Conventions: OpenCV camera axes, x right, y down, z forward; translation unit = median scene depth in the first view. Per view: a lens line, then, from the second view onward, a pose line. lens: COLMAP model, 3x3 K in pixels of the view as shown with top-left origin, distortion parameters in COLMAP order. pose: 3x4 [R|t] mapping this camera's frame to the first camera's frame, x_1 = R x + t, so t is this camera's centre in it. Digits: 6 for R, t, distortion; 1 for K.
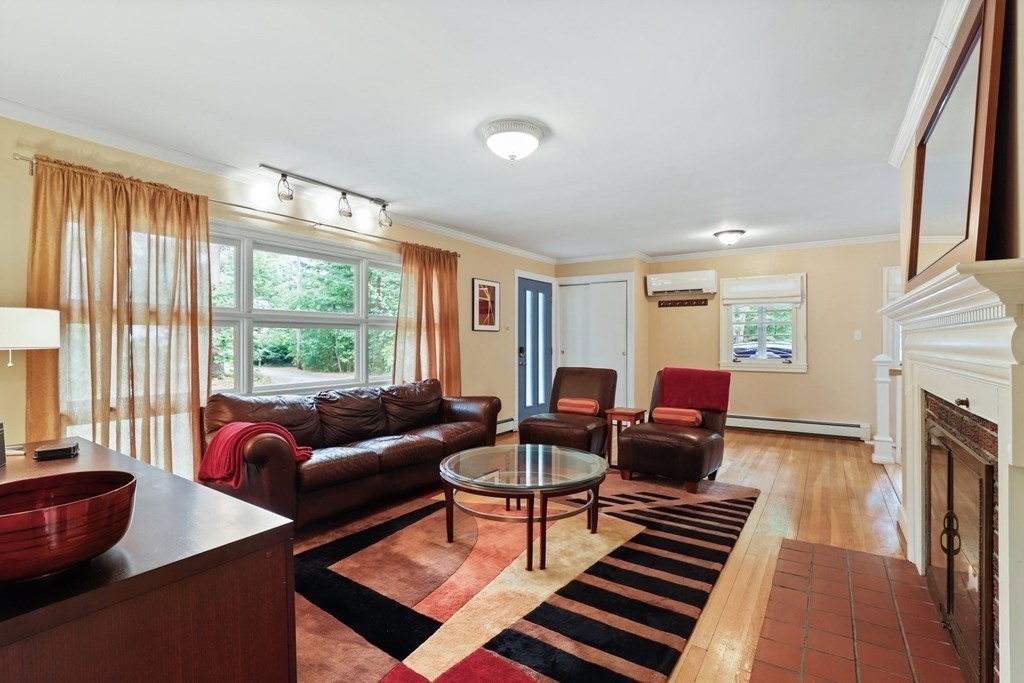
lens RADIAL K [[477.5, 0, 516.7], [0, 477.5, 335.9], [0, 0, 1]] dist [-0.002651, 0.000069]
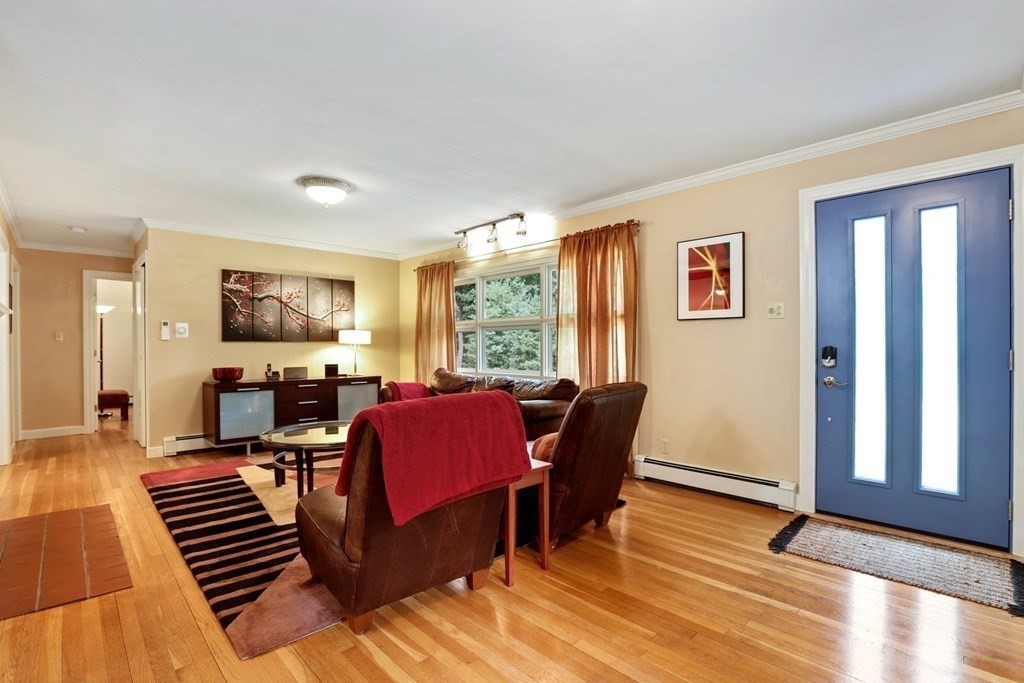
lens RADIAL K [[473.7, 0, 512.0], [0, 473.7, 341.5], [0, 0, 1]] dist [-0.004533, 0.000073]
pose [[-0.220212, -0.005014, -0.975439, 0.655781], [0.012908, 0.999884, -0.008054, 0.021685], [0.975367, -0.014365, -0.220121, 0.992746]]
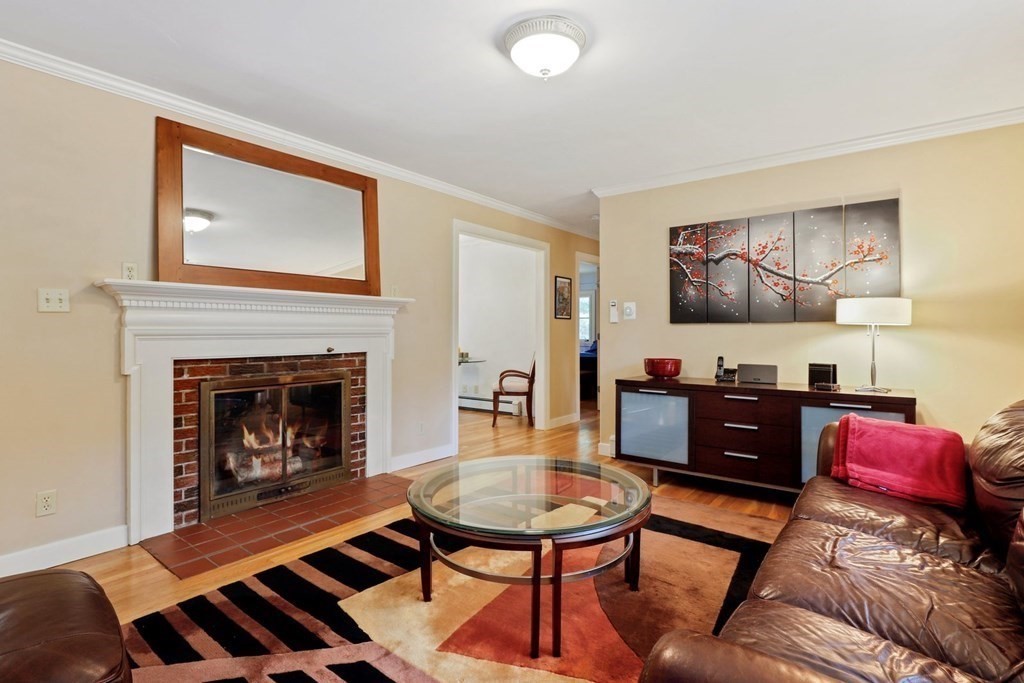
lens RADIAL K [[496.3, 0, 514.2], [0, 496.3, 325.5], [0, 0, 1]] dist [-0.001335, -0.000022]
pose [[-0.998296, 0.004358, 0.058195, -0.013420], [0.003409, 0.999860, -0.016412, 0.020809], [-0.058258, -0.016185, -0.998170, 0.979888]]
